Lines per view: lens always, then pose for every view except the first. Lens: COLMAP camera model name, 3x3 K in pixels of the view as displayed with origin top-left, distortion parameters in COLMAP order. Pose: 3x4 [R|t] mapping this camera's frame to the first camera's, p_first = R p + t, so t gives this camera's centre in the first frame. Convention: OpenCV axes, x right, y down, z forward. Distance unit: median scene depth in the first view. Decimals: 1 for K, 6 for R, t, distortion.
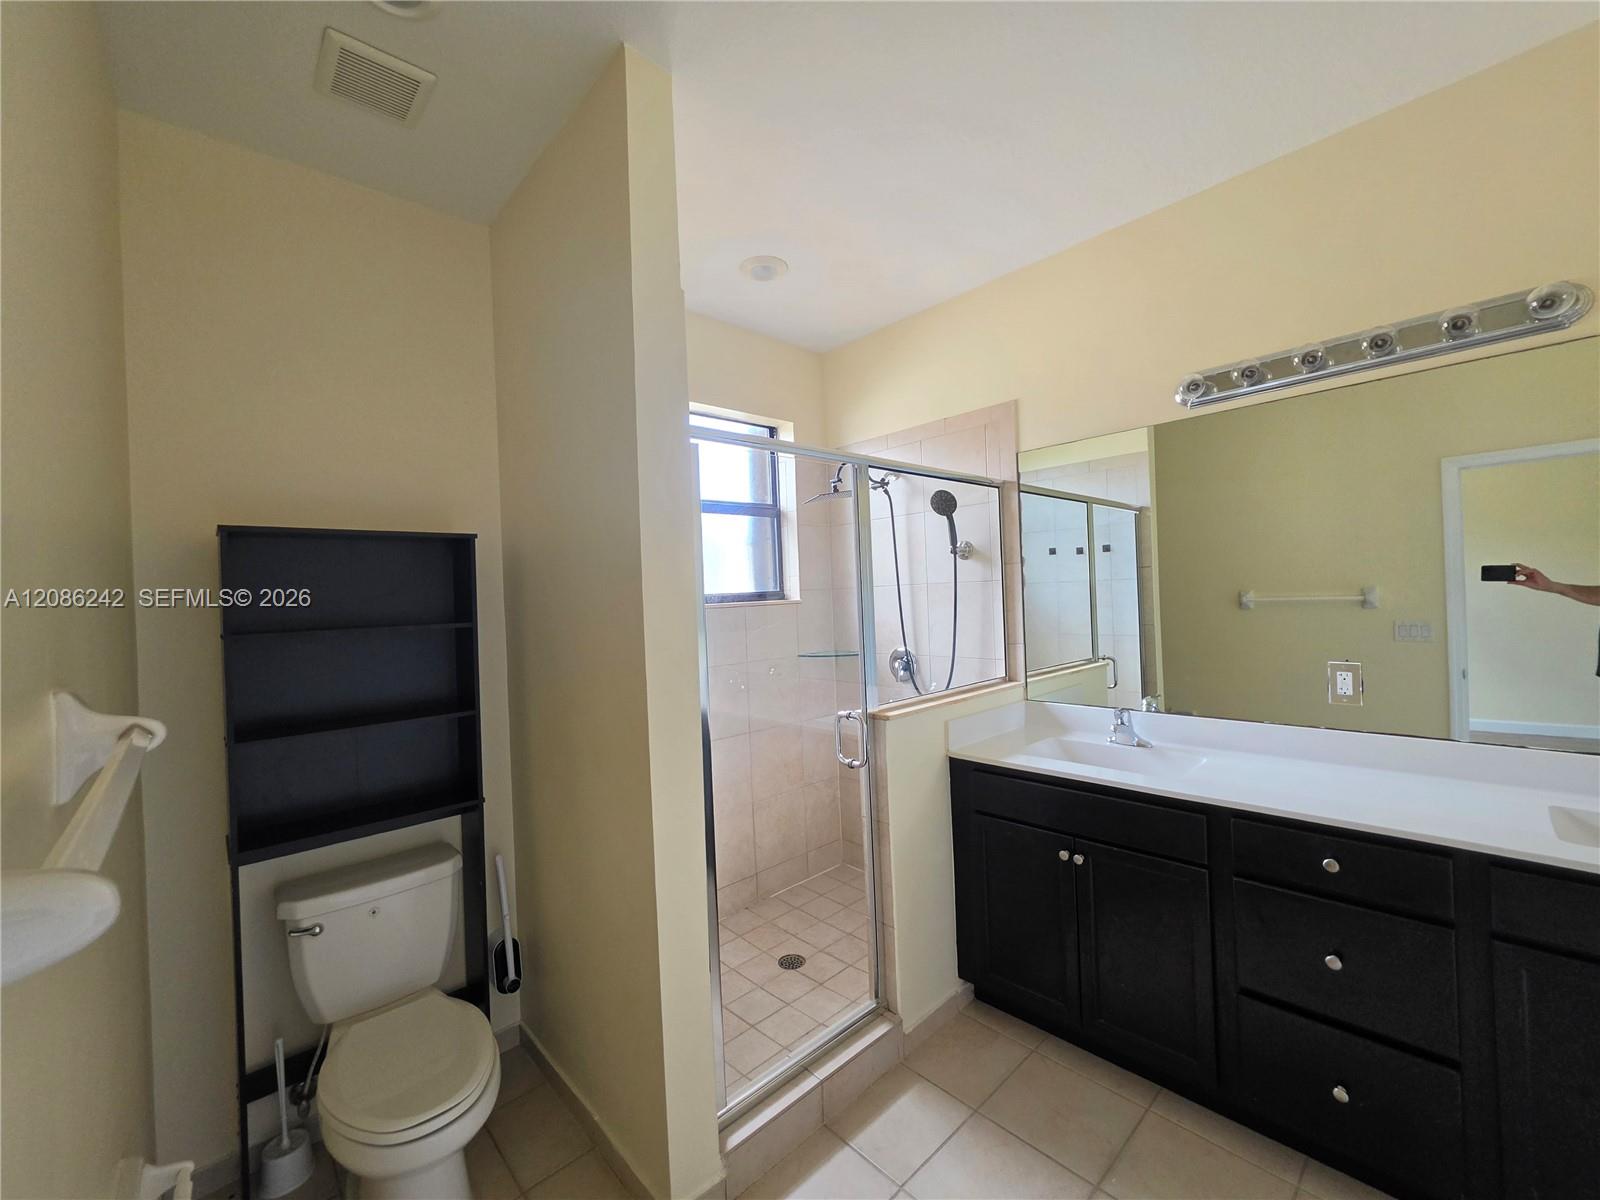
lens RADIAL K [[643.1, 0, 802.0], [0, 643.1, 597.1], [0, 0, 1]] dist [-0.004211, 0.001246]
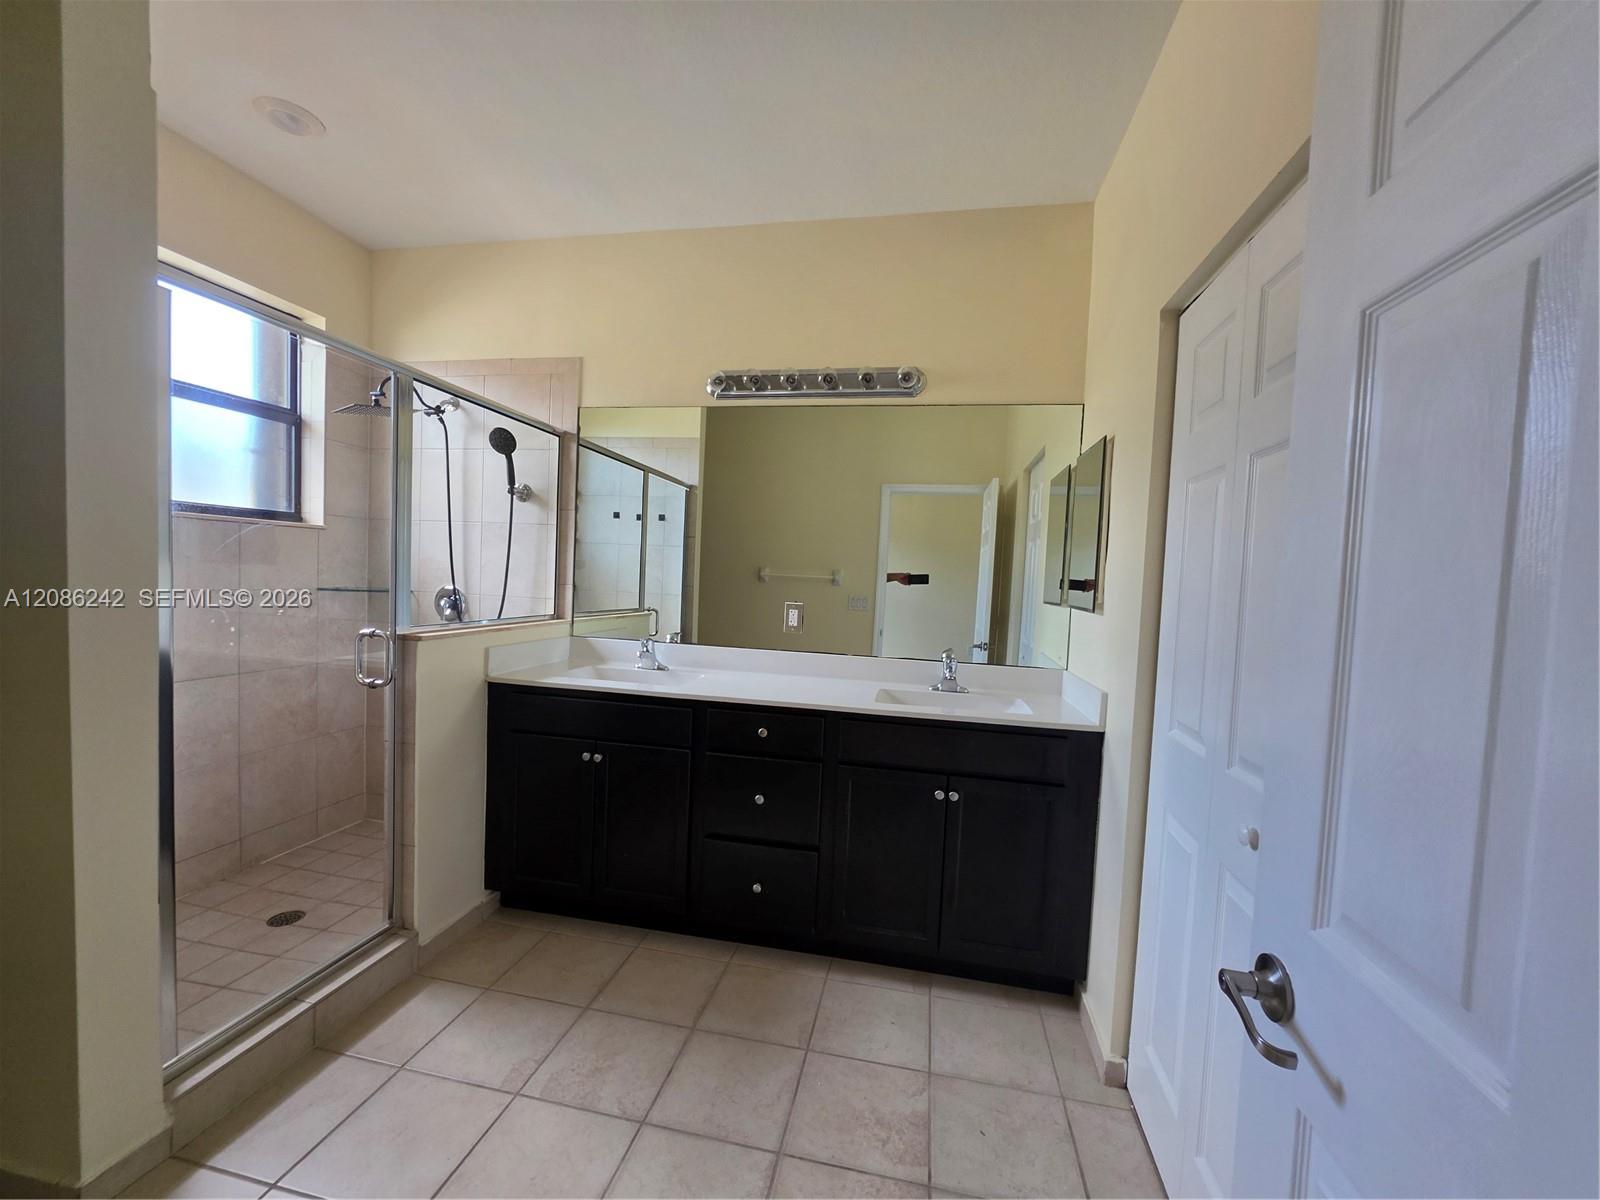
lens RADIAL K [[643.1, 0, 798.1], [0, 643.1, 611.2], [0, 0, 1]] dist [-0.004211, 0.001246]
pose [[0.810649, 0.046395, 0.583692, 0.020975], [-0.077225, 0.996619, 0.028036, 0.059267], [-0.580418, -0.067803, 0.811491, -0.112838]]
